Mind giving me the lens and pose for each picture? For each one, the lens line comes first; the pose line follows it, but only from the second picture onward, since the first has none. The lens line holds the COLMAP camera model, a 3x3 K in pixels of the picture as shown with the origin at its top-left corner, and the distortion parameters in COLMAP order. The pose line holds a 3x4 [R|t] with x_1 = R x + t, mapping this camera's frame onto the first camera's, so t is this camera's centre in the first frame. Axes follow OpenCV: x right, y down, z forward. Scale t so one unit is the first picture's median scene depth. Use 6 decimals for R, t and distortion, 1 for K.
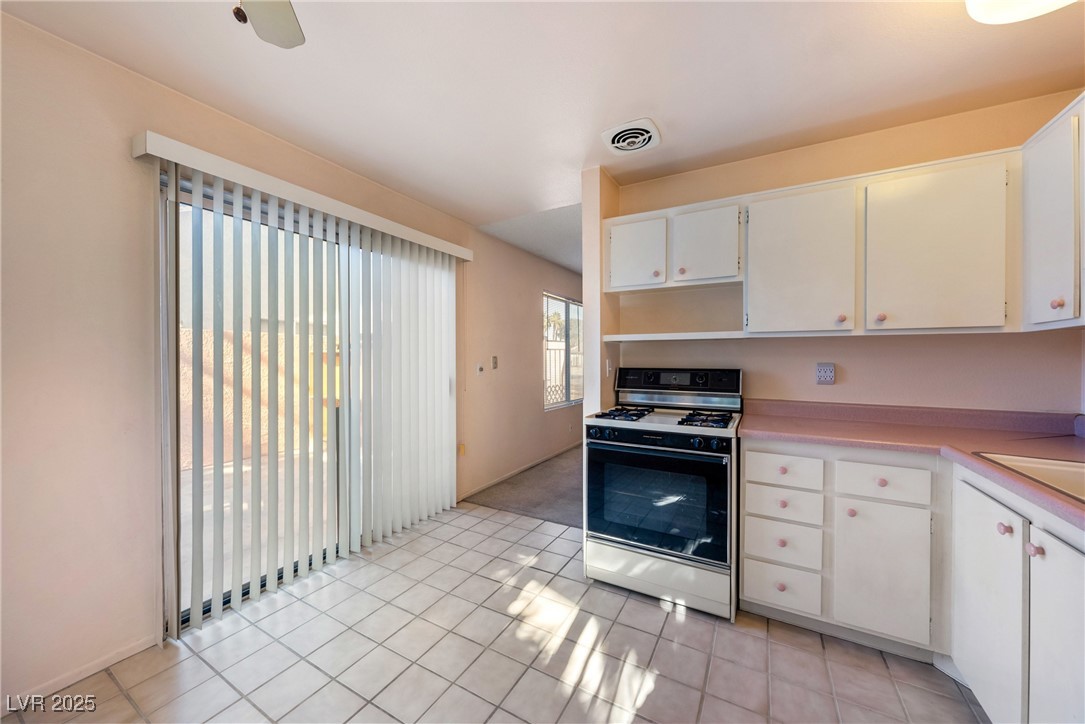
lens RADIAL K [[391.5, 0, 545.5], [0, 391.5, 362.2], [0, 0, 1]] dist [0.000004, 0.000172]
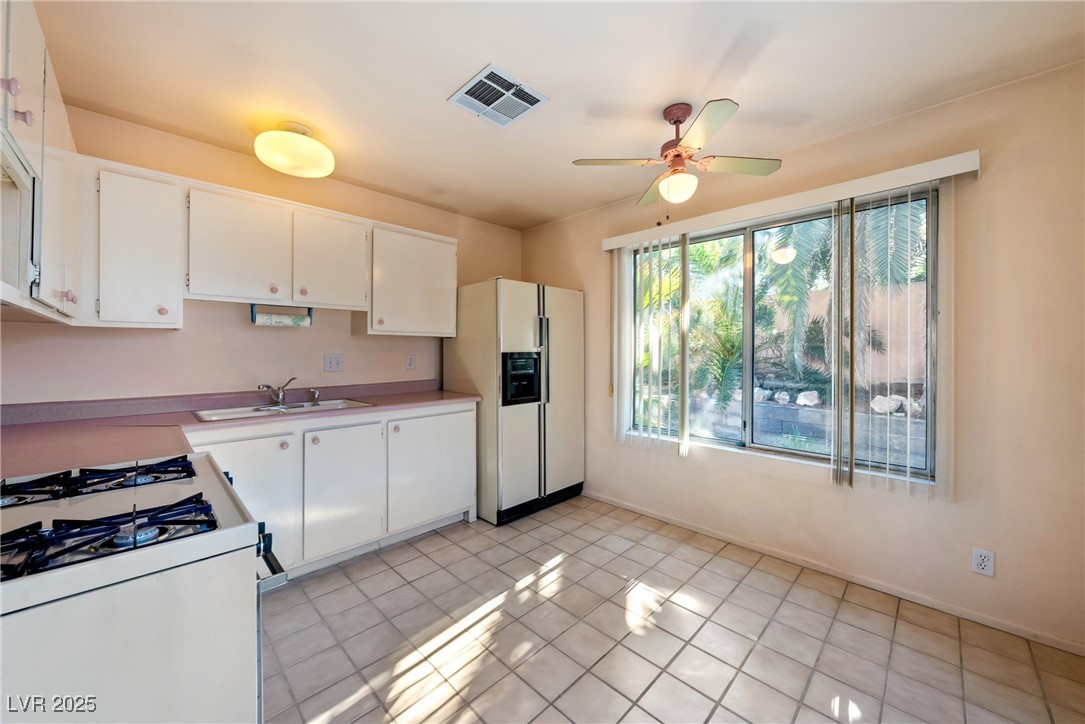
lens RADIAL K [[401.5, 0, 547.2], [0, 401.5, 351.9], [0, 0, 1]] dist [0.000940, 0.000284]
pose [[-0.966353, -0.003799, 0.257191, -0.238967], [-0.000594, 0.999921, 0.012541, -0.013437], [-0.257219, 0.011966, -0.966279, 1.291763]]
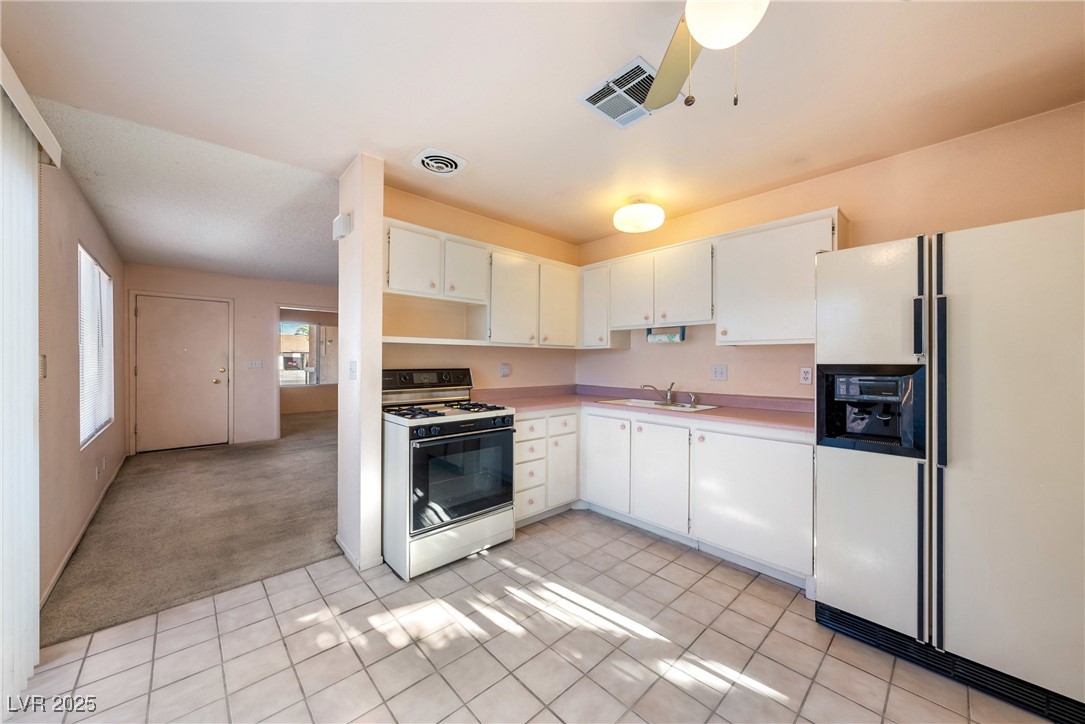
lens RADIAL K [[391.5, 0, 545.5], [0, 391.5, 362.2], [0, 0, 1]] dist [0.000004, 0.000172]
pose [[0.299462, -0.003524, 0.954102, -0.751618], [0.005178, 0.999984, 0.002069, -0.004371], [-0.954094, 0.004321, 0.299476, 0.374523]]
